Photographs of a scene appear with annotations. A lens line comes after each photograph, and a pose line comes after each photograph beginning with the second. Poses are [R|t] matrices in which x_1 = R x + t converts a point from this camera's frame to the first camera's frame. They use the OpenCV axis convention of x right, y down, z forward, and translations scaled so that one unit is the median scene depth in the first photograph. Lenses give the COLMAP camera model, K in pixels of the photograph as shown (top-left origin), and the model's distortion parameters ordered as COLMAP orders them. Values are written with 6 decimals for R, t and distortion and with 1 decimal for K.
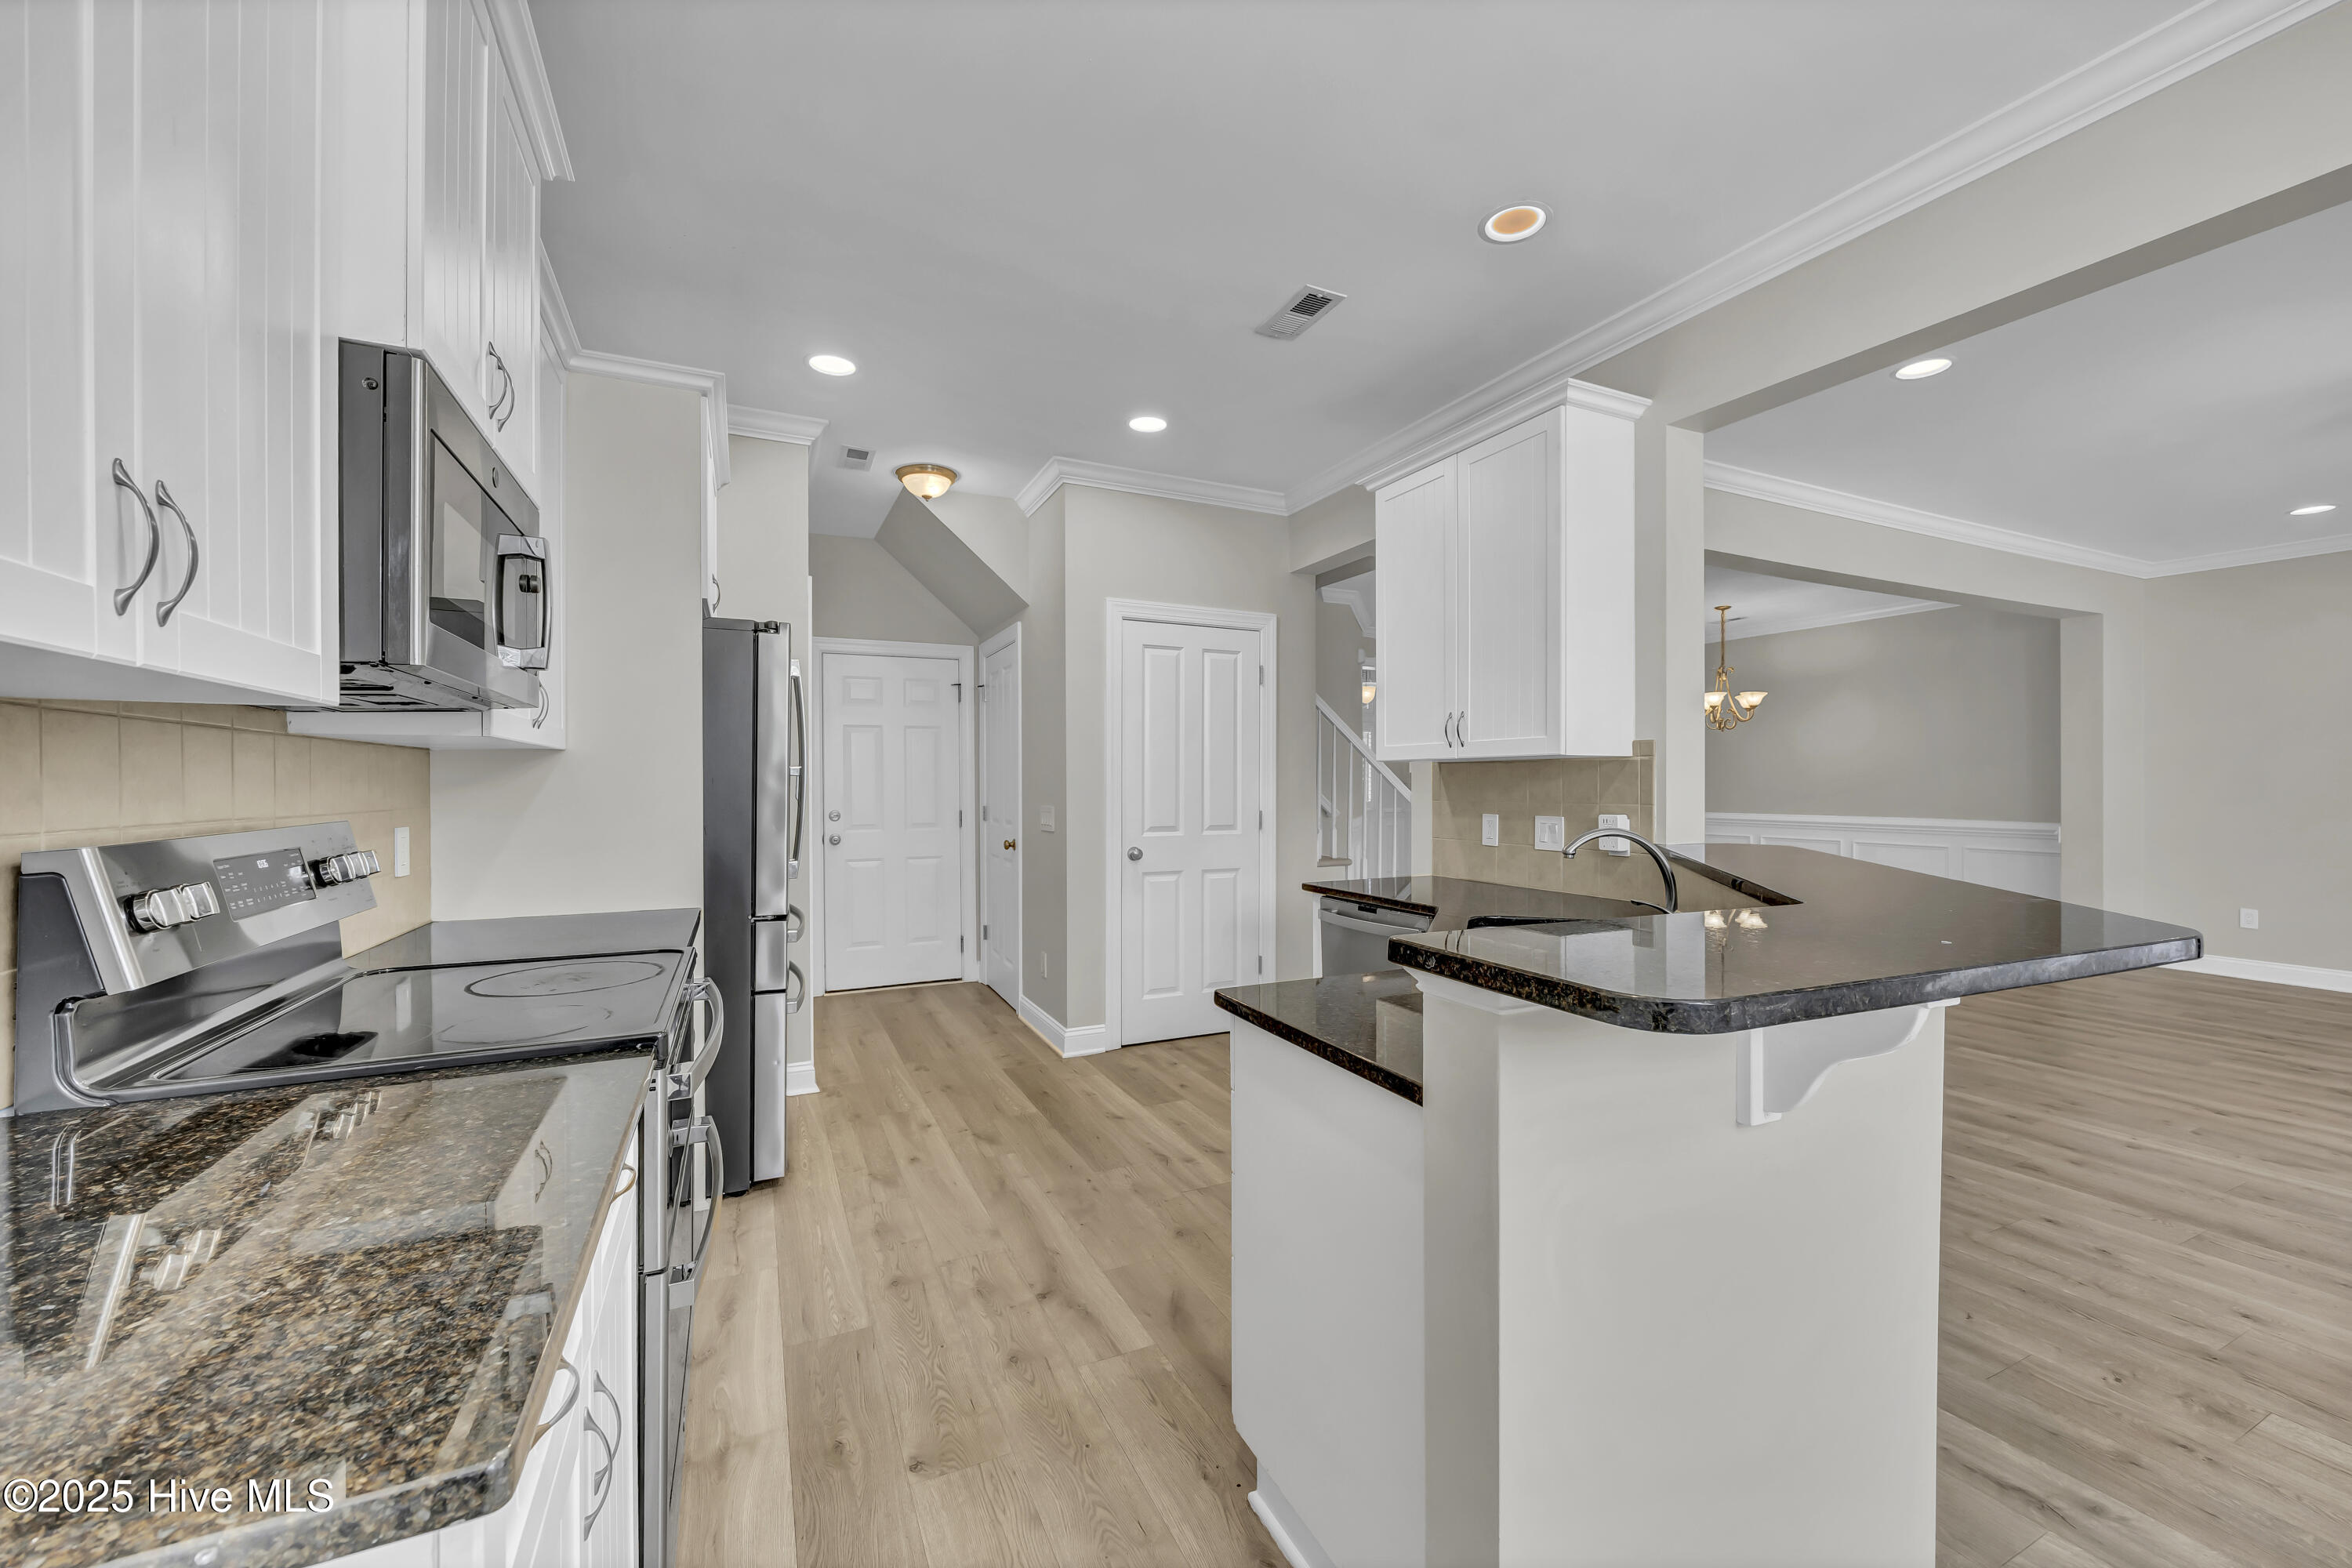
lens RADIAL K [[921.7, 0, 1181.6], [0, 921.7, 784.5], [0, 0, 1]] dist [0.001454, 0.000191]
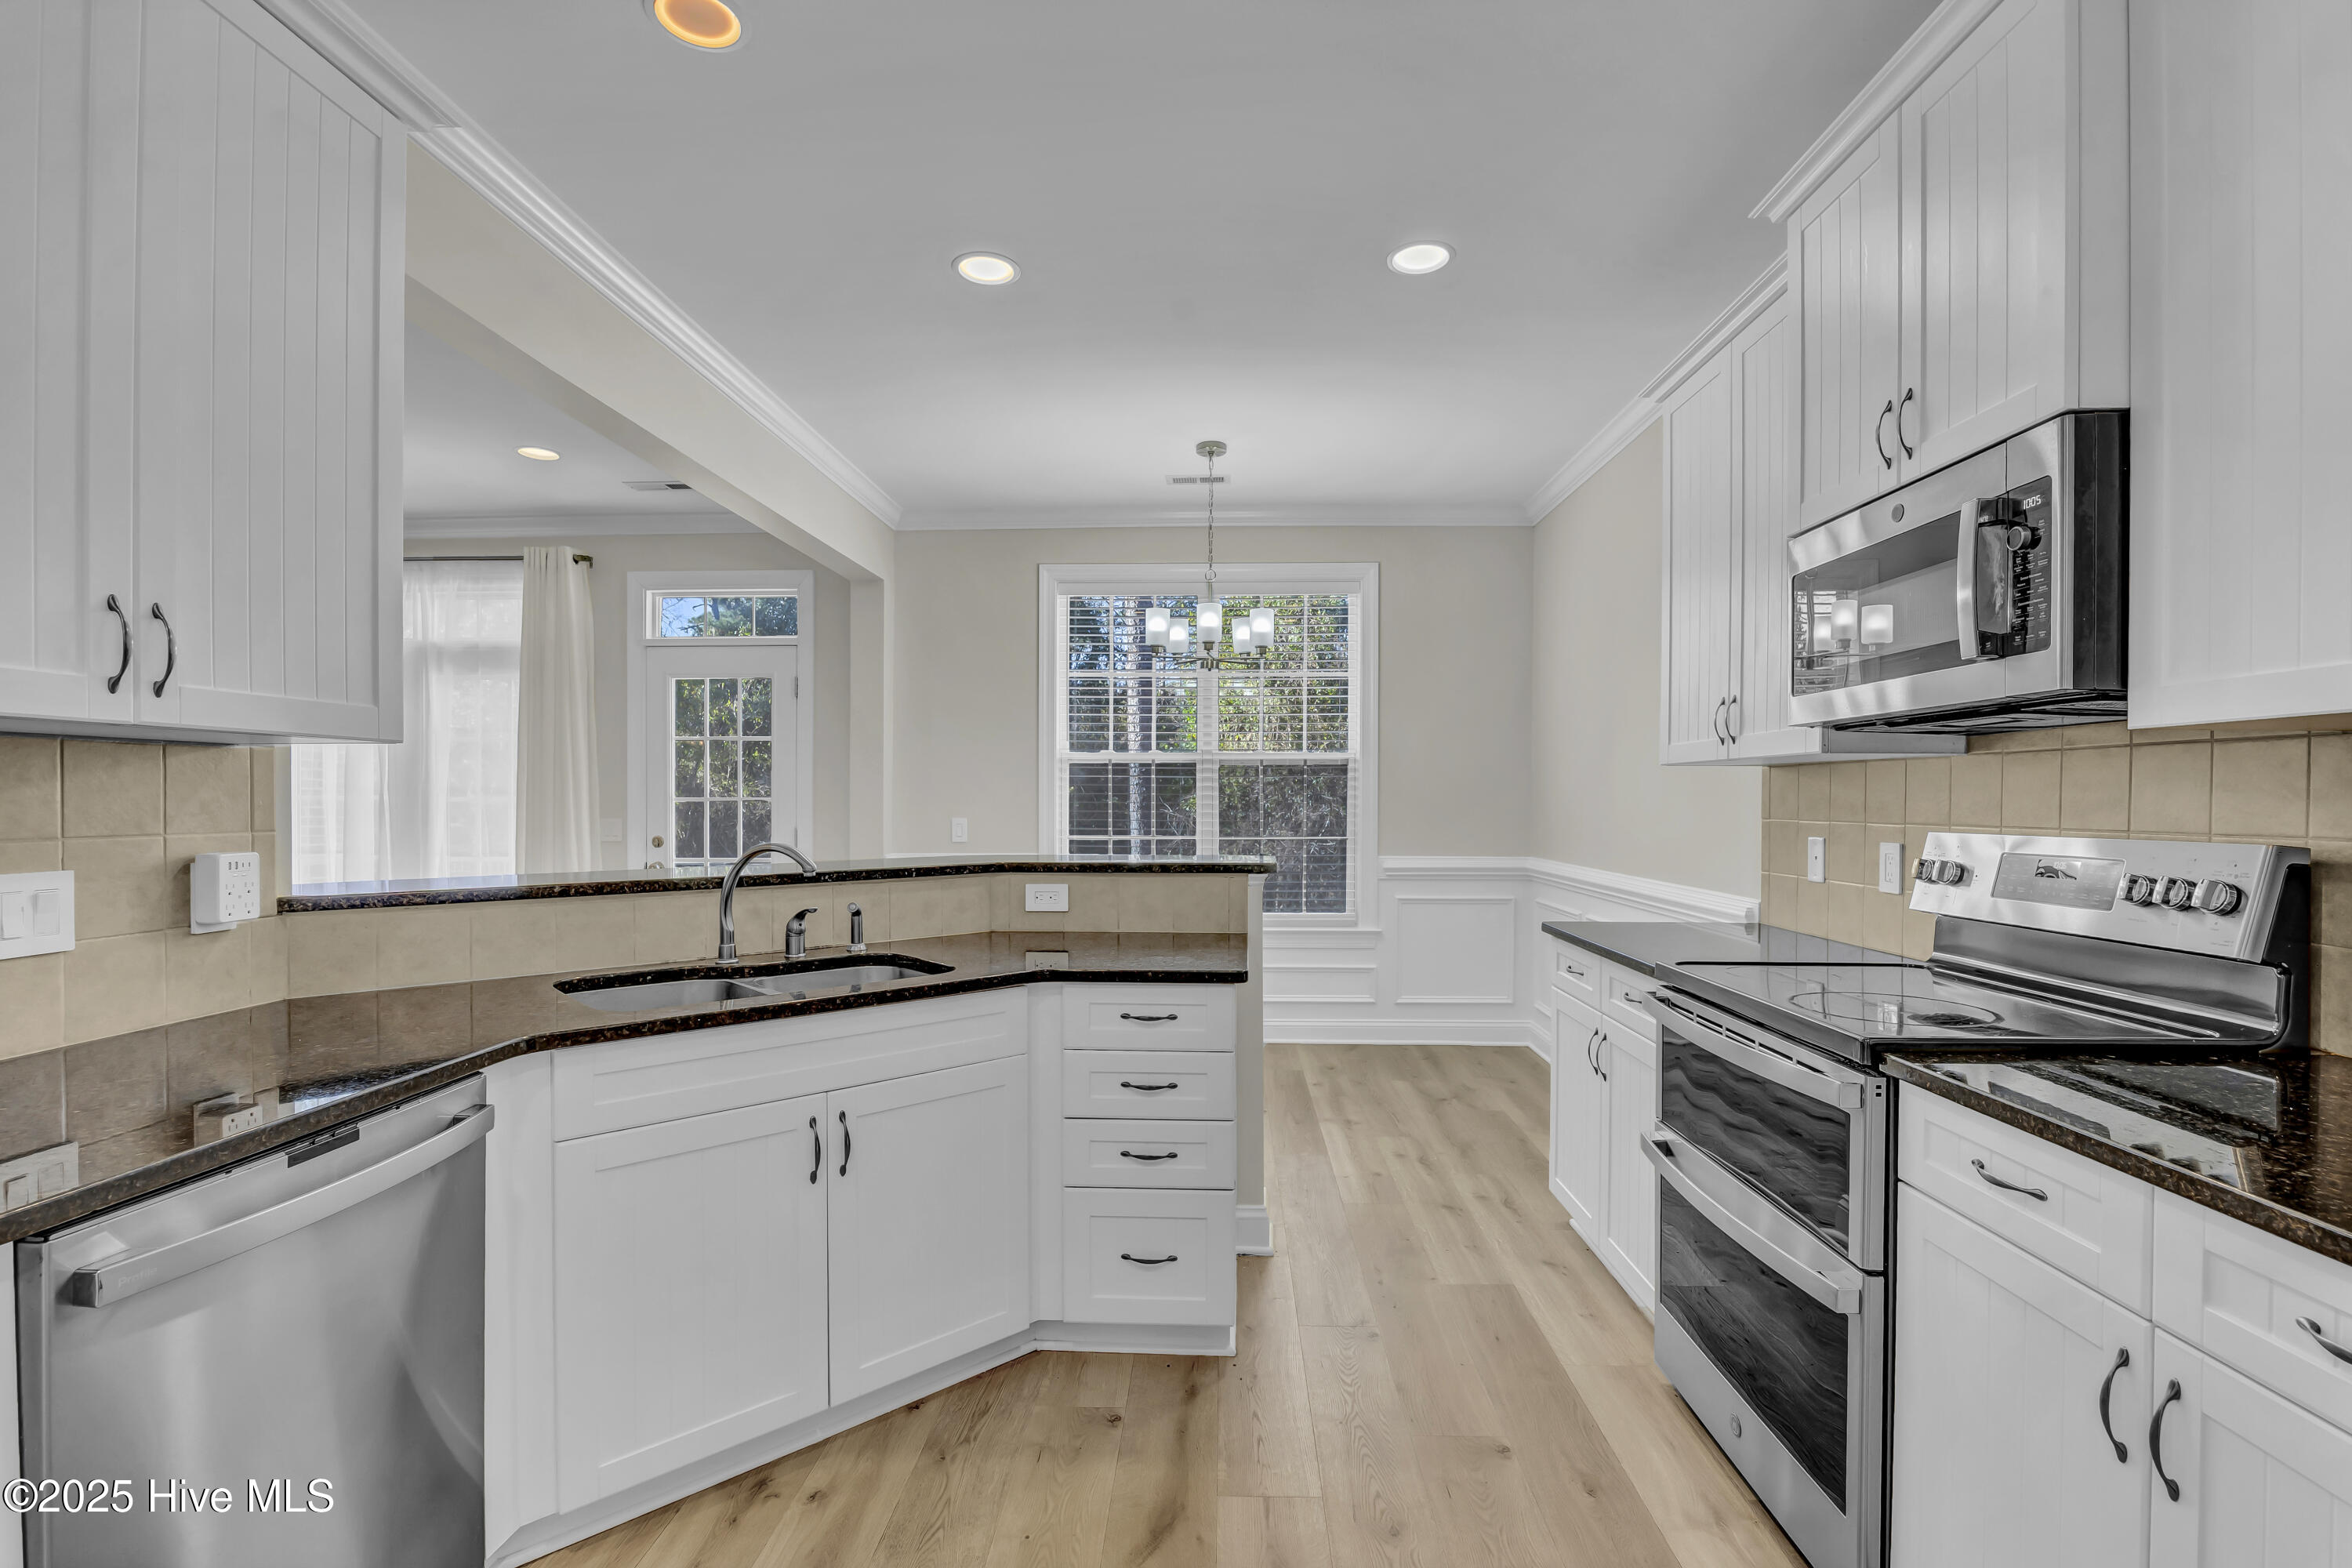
lens RADIAL K [[1059.4, 0, 1178.2], [0, 1059.4, 808.6], [0, 0, 1]] dist [-0.011693, 0.000227]
pose [[-0.886057, -0.004345, 0.463555, -0.421947], [-0.000834, 0.999969, 0.007779, 0.004158], [-0.463575, 0.006506, -0.886034, 1.835209]]
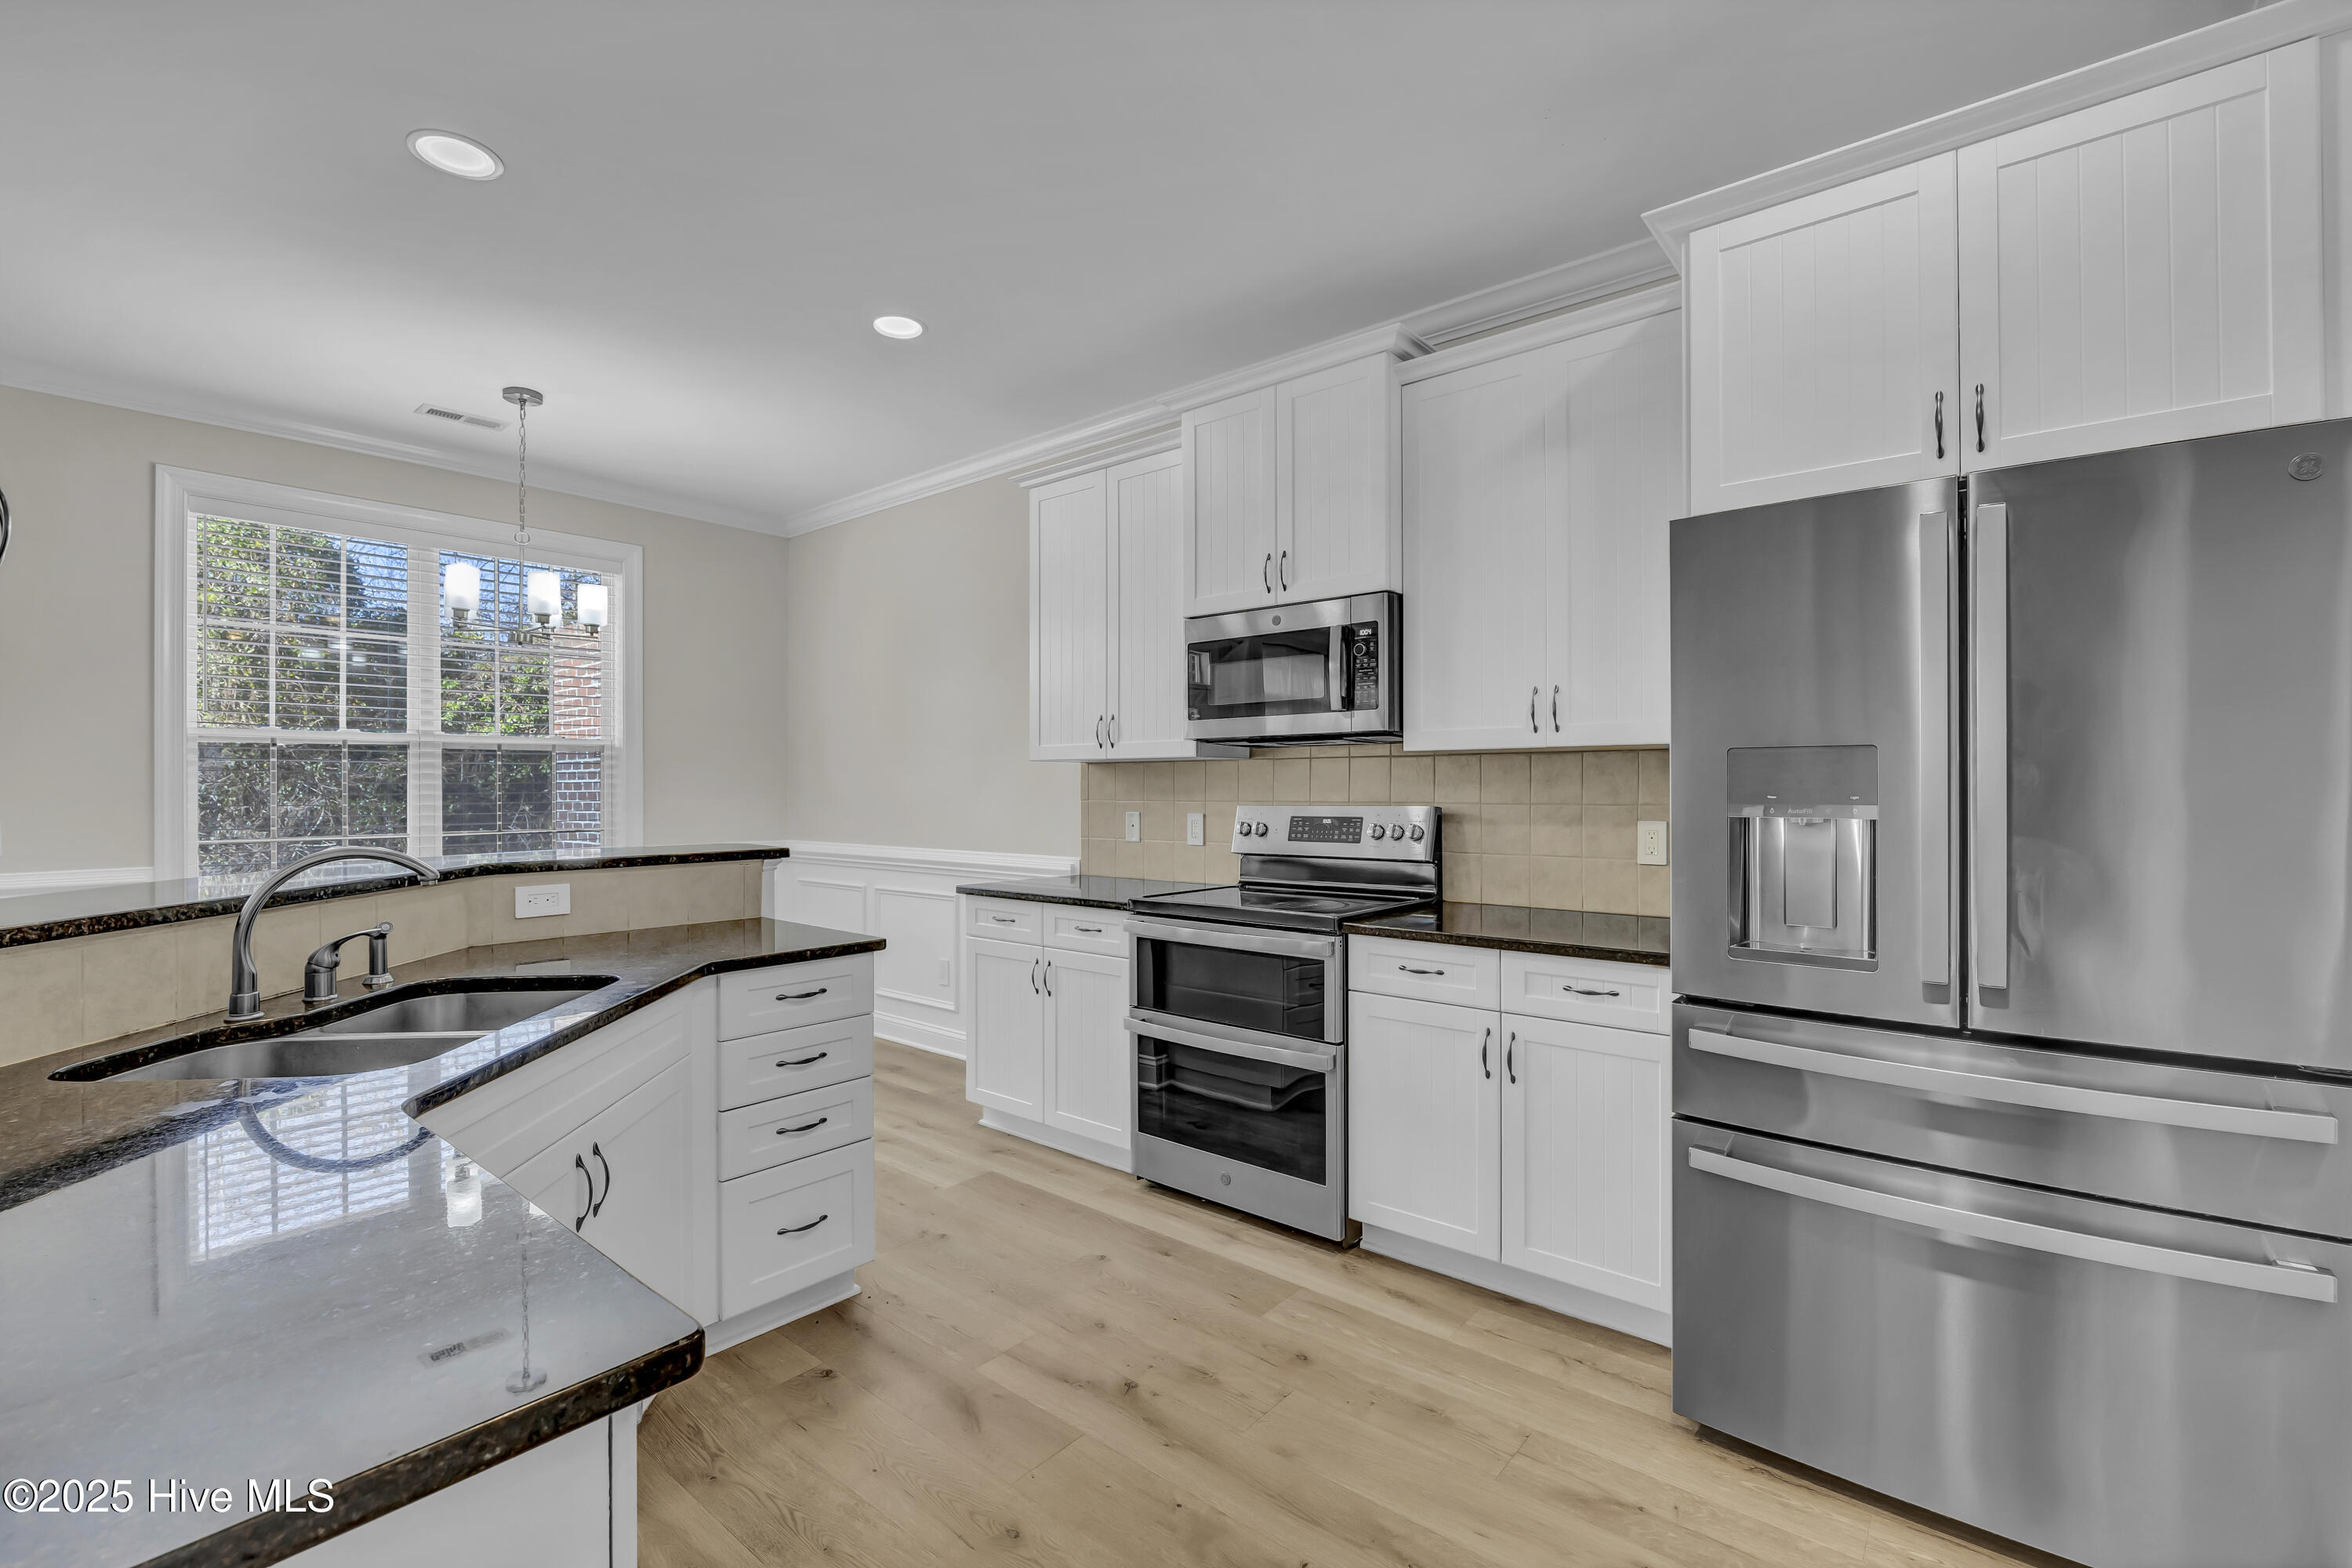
lens RADIAL K [[1025.5, 0, 1176.0], [0, 1025.5, 784.0], [0, 0, 1]] dist [0.001028, 0.000373]
pose [[-0.910956, 0.002627, -0.412495, 0.219892], [0.004106, 0.999988, -0.002698, 0.003892], [0.412483, -0.004151, -0.910956, 2.074134]]
